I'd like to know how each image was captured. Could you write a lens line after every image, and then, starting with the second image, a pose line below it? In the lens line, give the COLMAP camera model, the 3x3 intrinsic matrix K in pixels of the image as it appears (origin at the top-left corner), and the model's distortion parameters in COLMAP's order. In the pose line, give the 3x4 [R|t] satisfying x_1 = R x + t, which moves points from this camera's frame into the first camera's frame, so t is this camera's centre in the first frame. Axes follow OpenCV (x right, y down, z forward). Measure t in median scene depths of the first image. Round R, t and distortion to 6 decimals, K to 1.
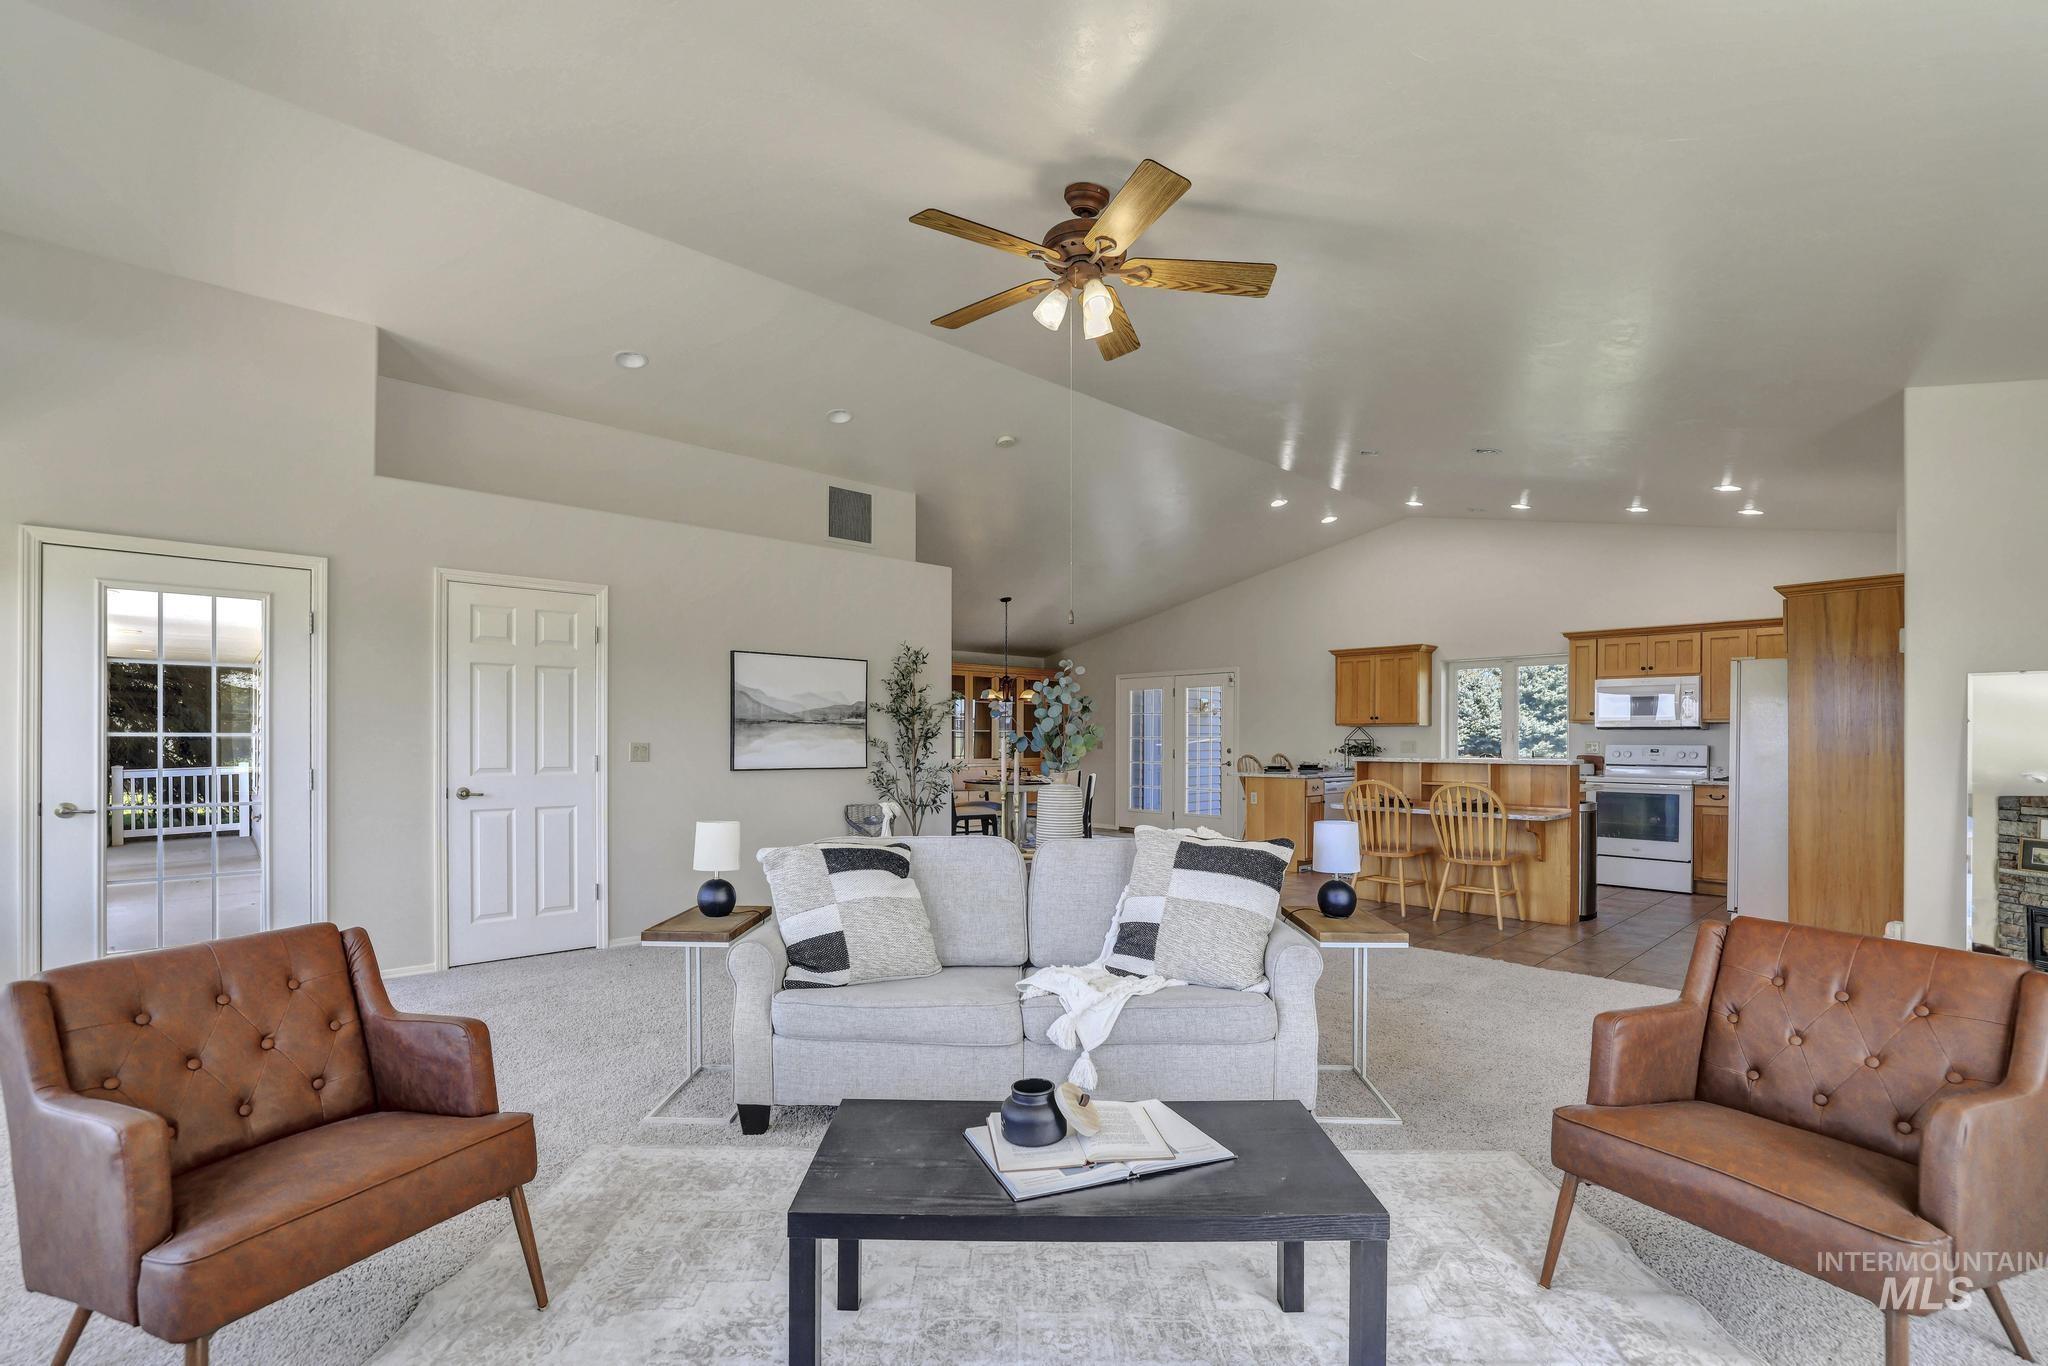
lens RADIAL K [[918.2, 0, 1026.5], [0, 918.2, 736.8], [0, 0, 1]] dist [-0.047586, 0.013633]
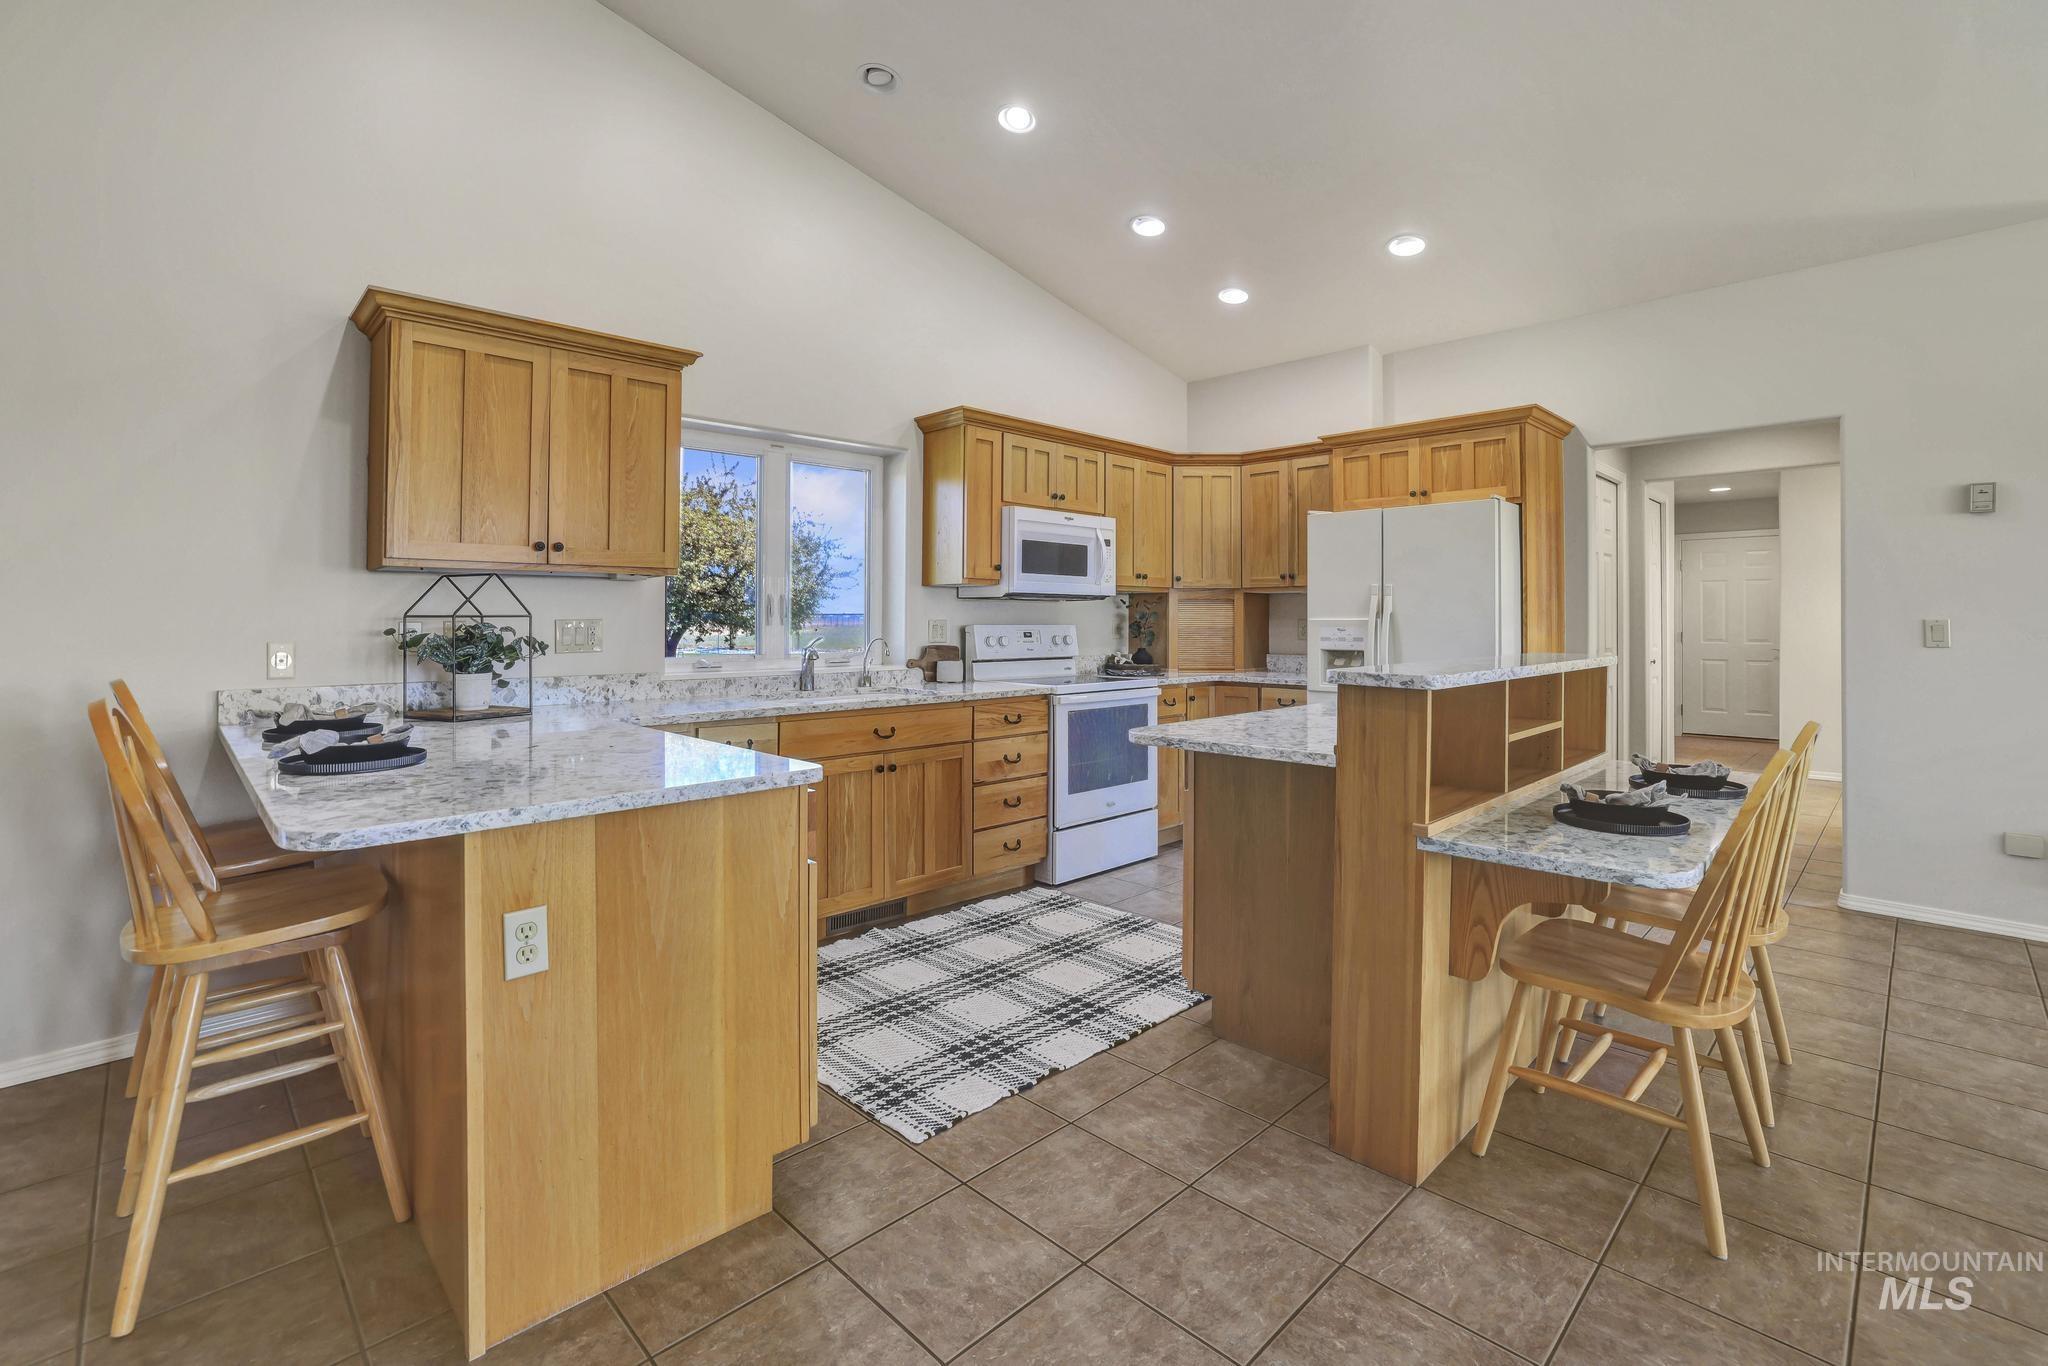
lens RADIAL K [[901.9, 0, 1003.0], [0, 901.9, 615.4], [0, 0, 1]] dist [-0.045965, 0.013030]
pose [[-0.011857, 0.000373, 0.999930, 0.095007], [-0.004346, 0.999990, -0.000425, 0.003242], [-0.999920, -0.004350, -0.011855, 1.116879]]
